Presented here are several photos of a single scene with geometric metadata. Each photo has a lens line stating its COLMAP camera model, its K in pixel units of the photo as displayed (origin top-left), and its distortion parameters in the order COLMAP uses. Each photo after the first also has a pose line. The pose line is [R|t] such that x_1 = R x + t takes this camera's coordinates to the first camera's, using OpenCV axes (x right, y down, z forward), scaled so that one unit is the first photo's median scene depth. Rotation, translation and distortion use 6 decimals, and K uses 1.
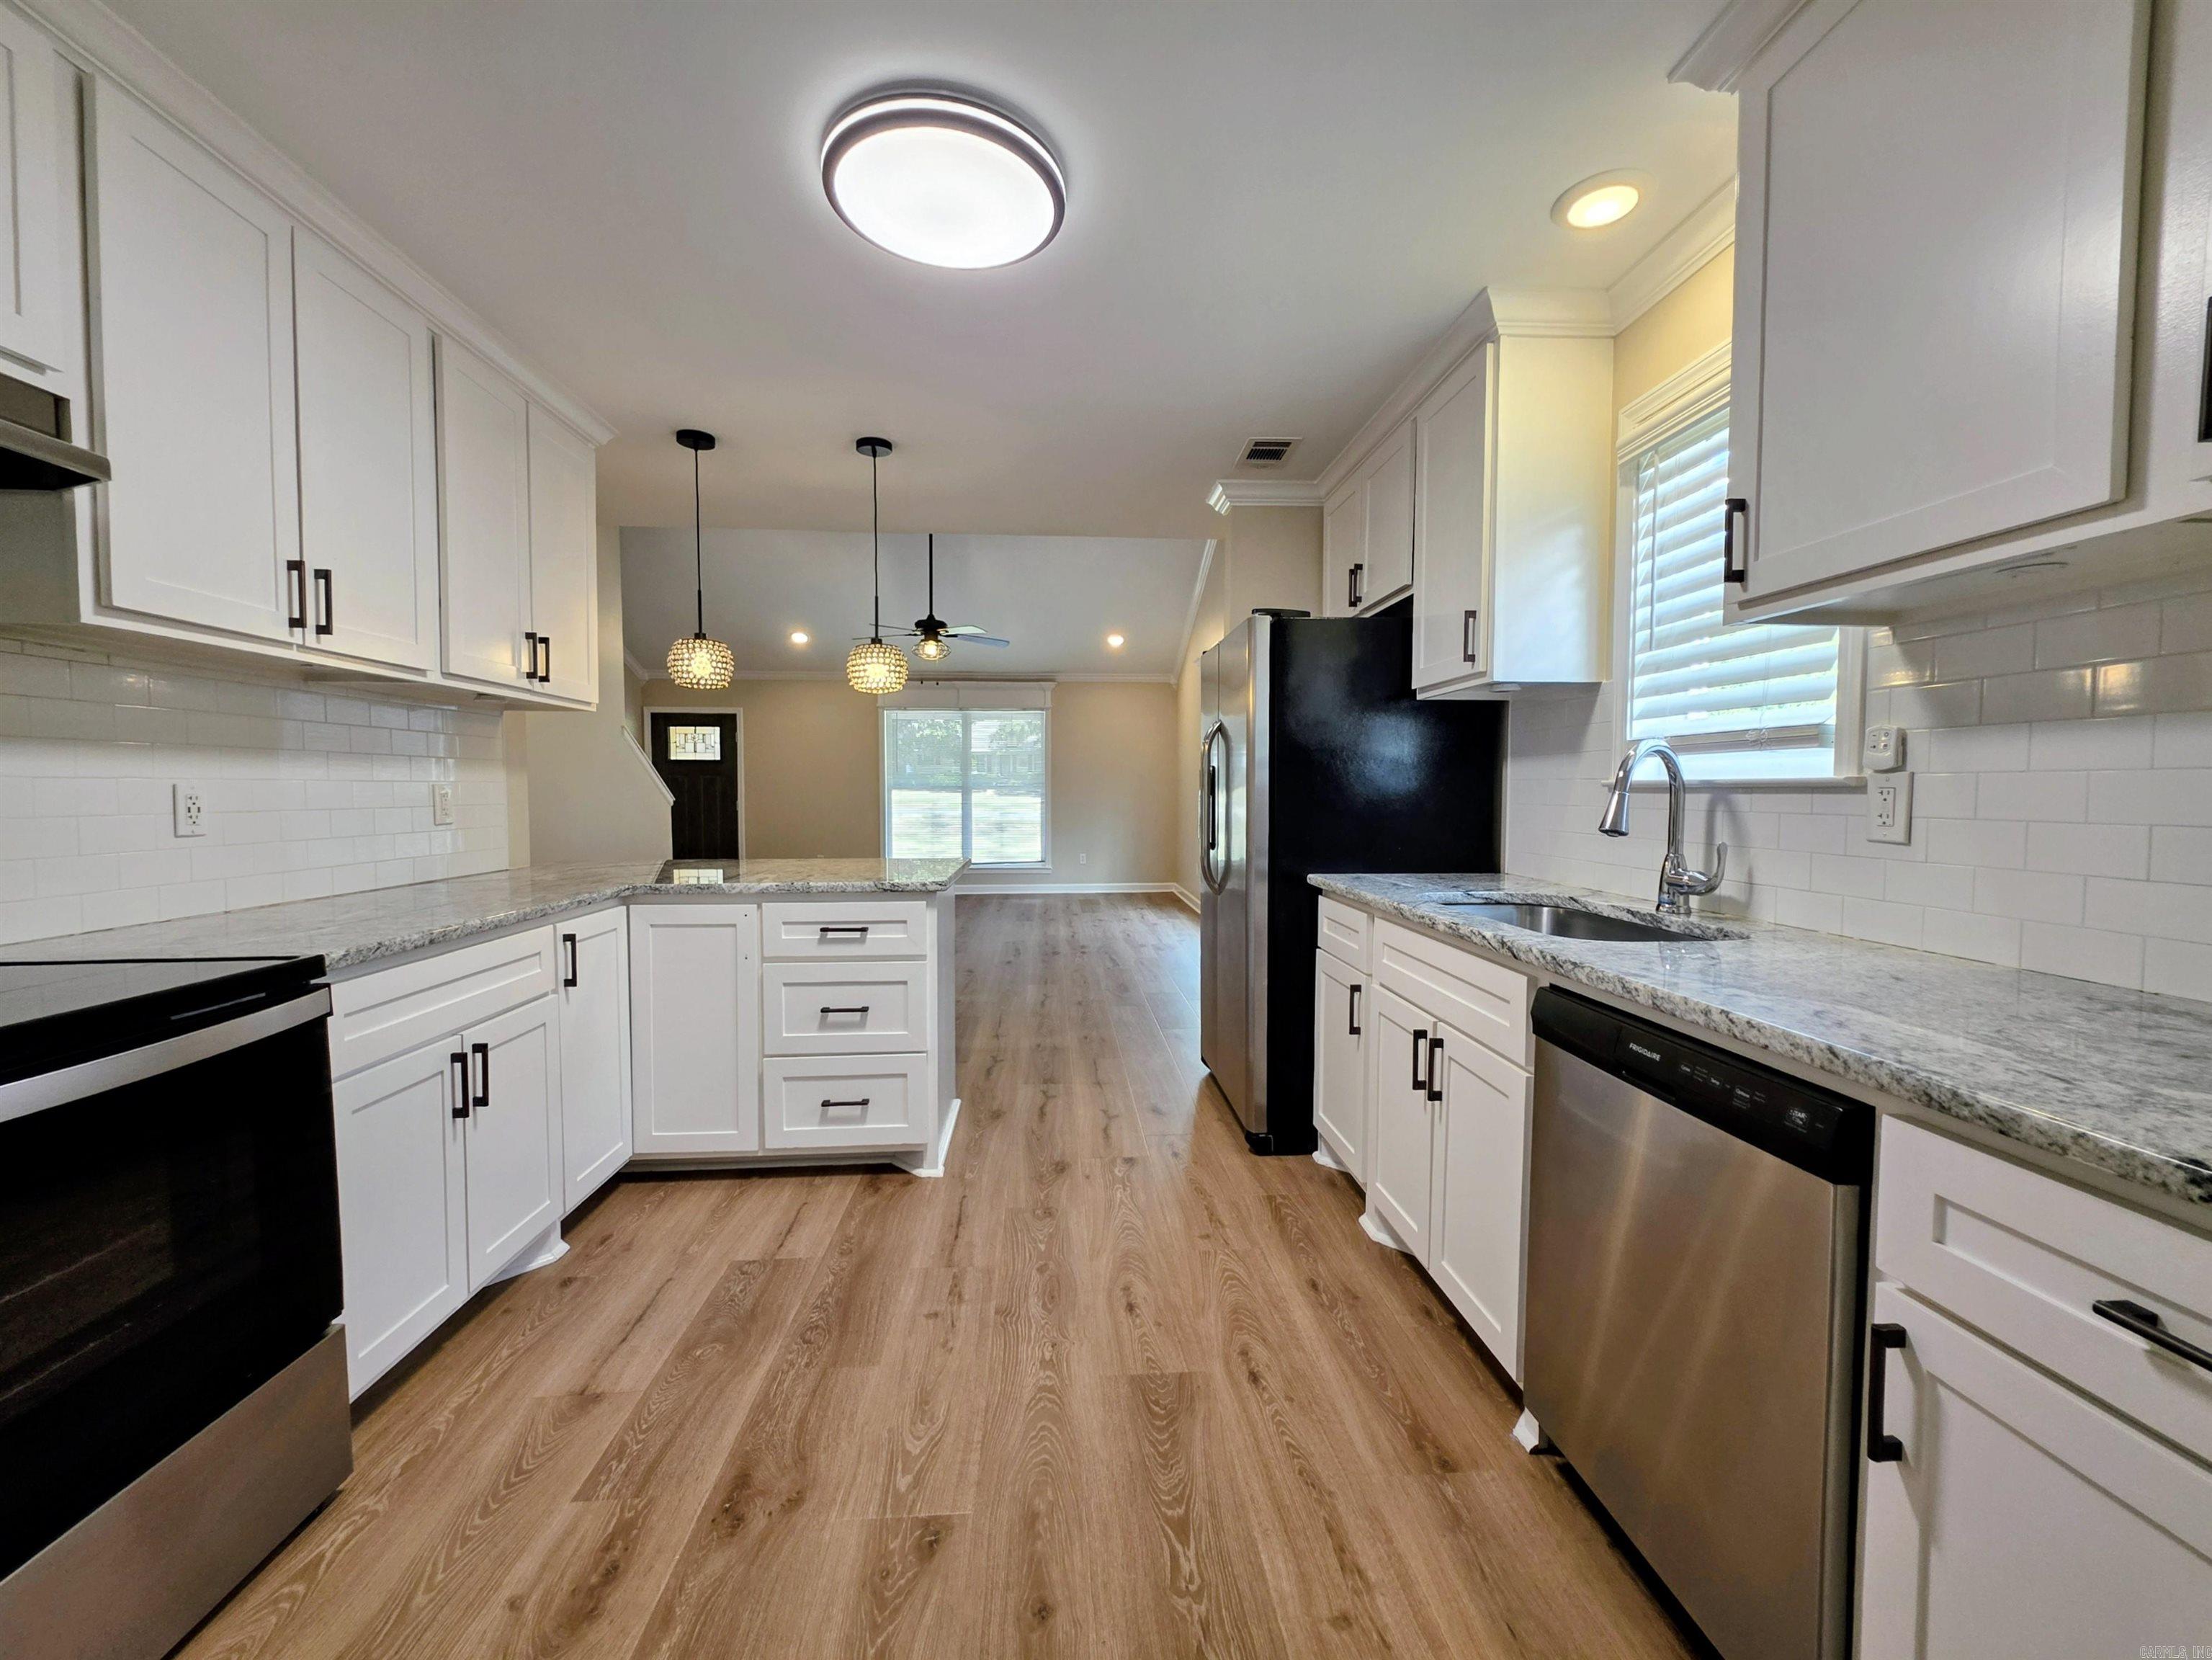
lens RADIAL K [[887.7, 0, 1103.8], [0, 887.7, 829.5], [0, 0, 1]] dist [0.000967, 0.000089]
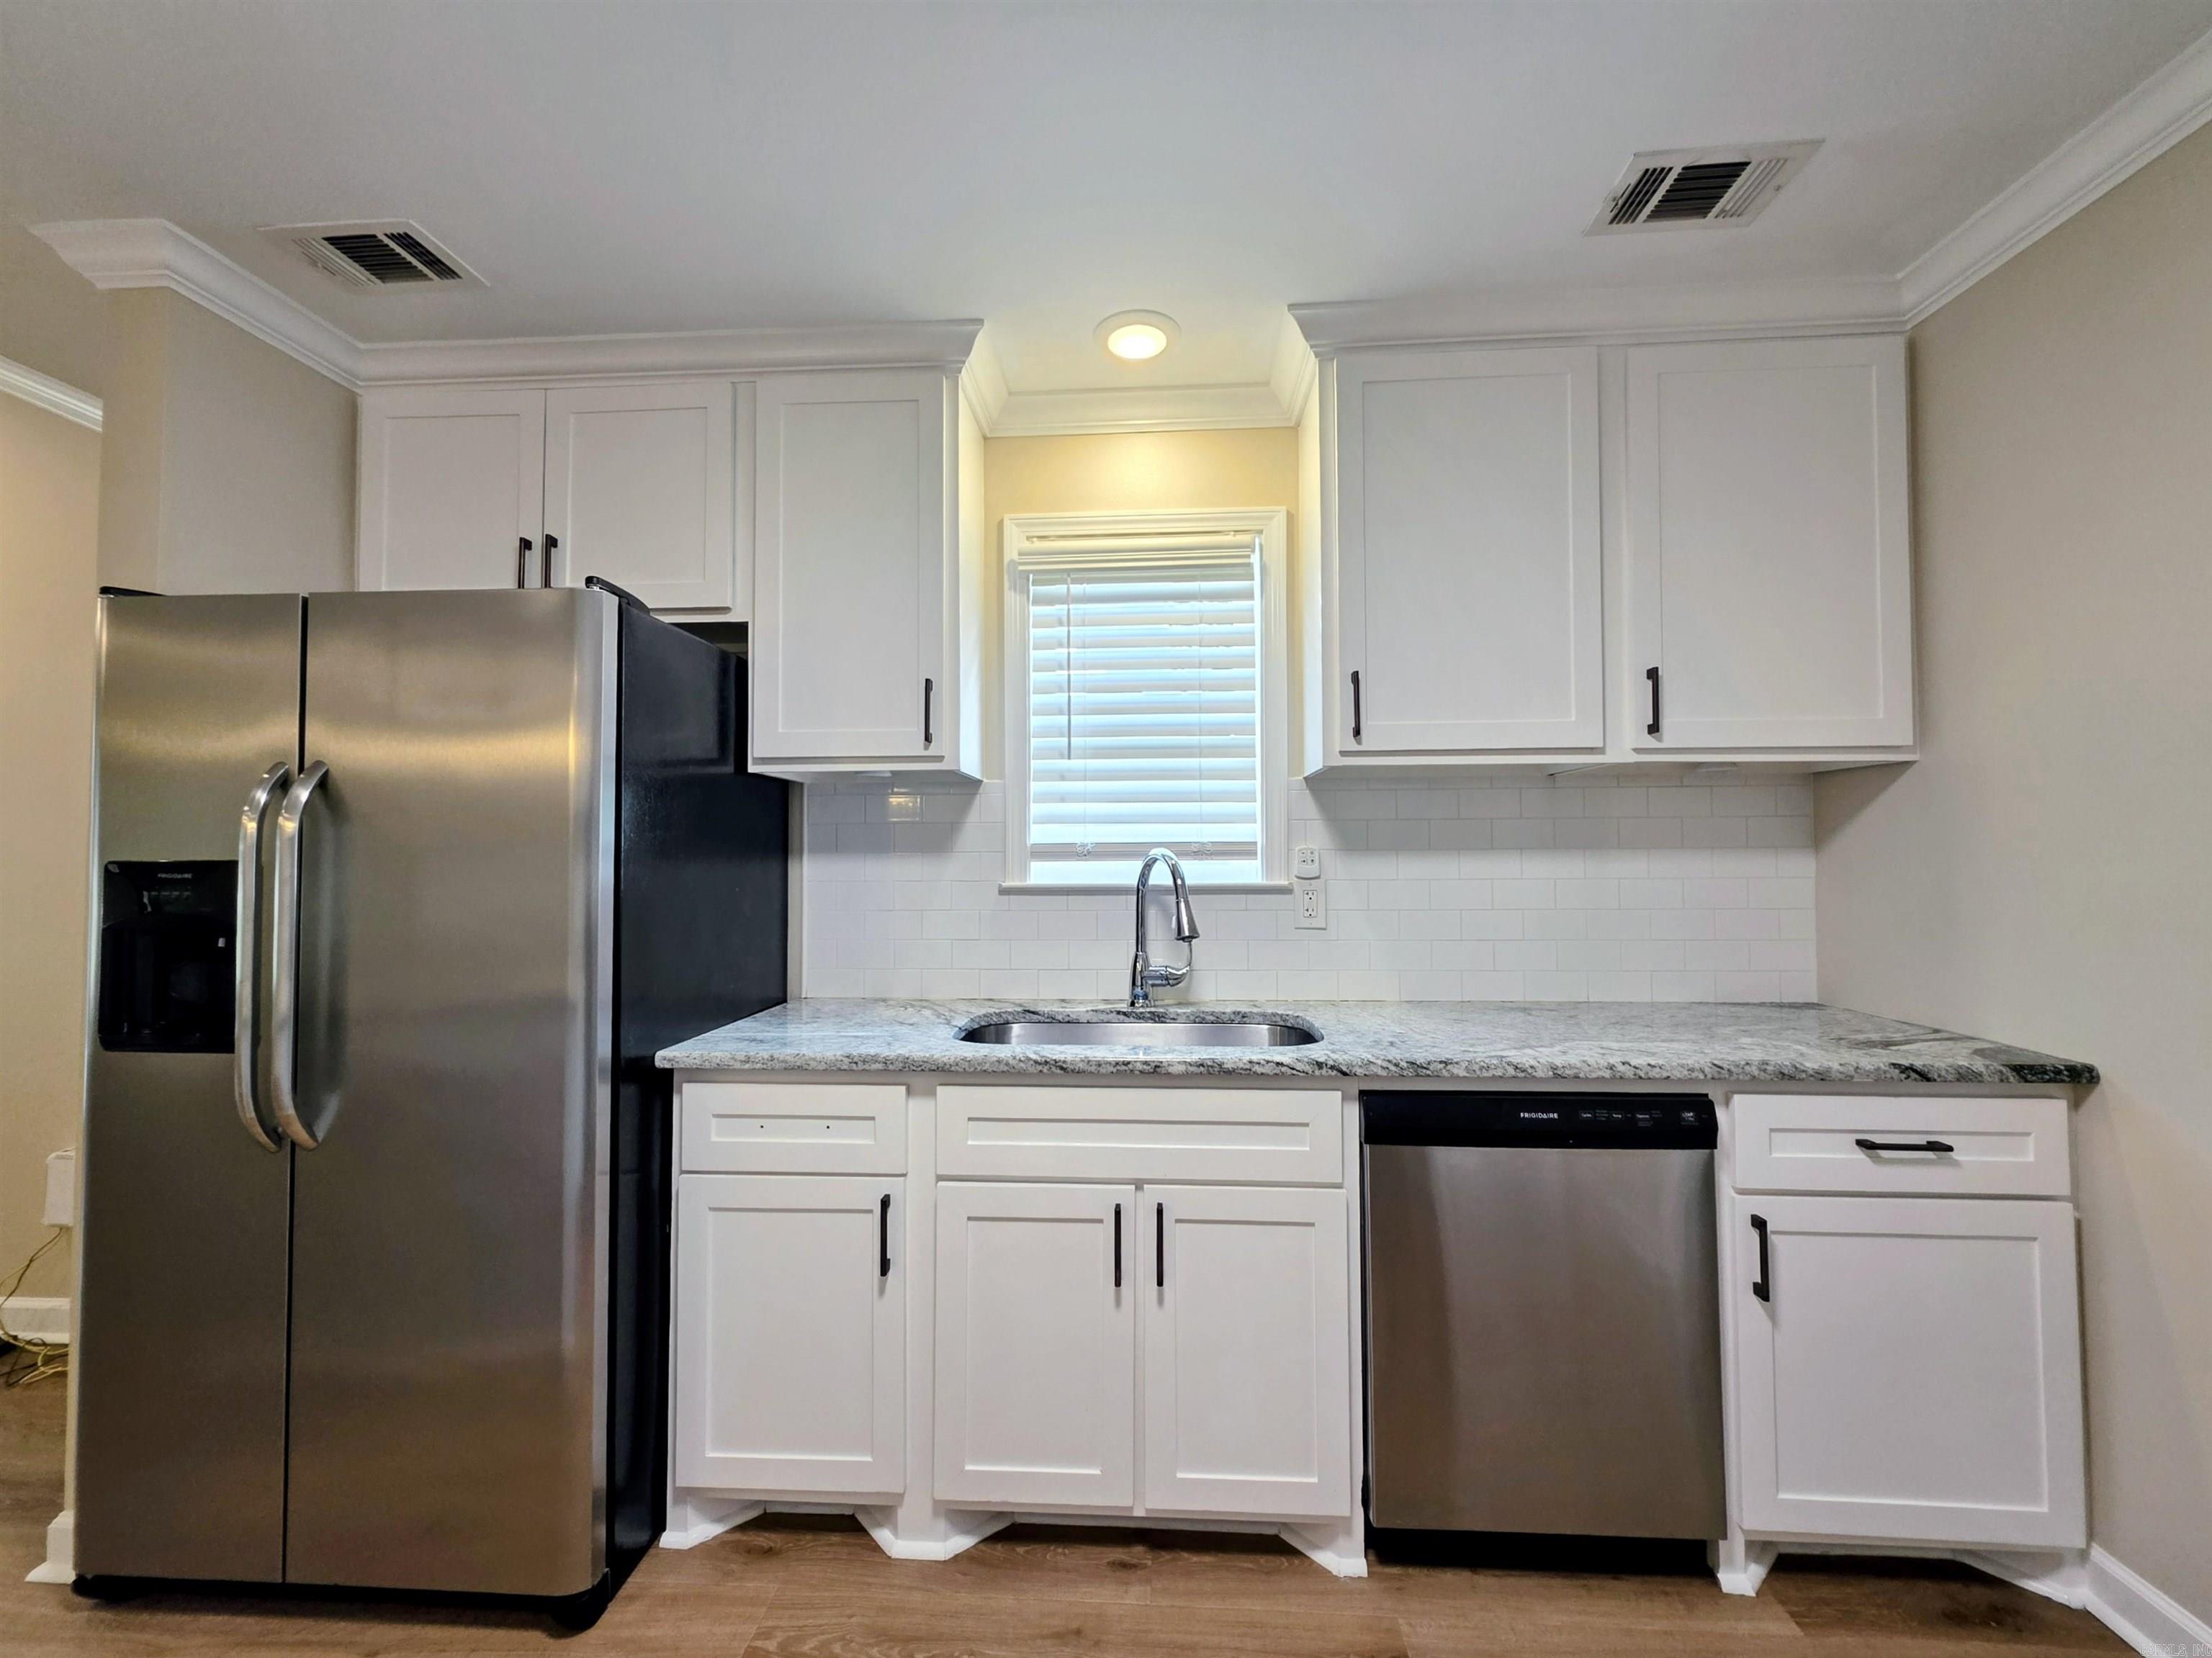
lens RADIAL K [[887.5, 0, 1104.4], [0, 887.5, 828.4], [0, 0, 1]] dist [0.000967, 0.000089]
pose [[0.124843, 0.028804, 0.991758, -0.508647], [0.049104, 0.998174, -0.035172, -0.098781], [-0.990961, 0.053091, 0.123201, 1.015473]]
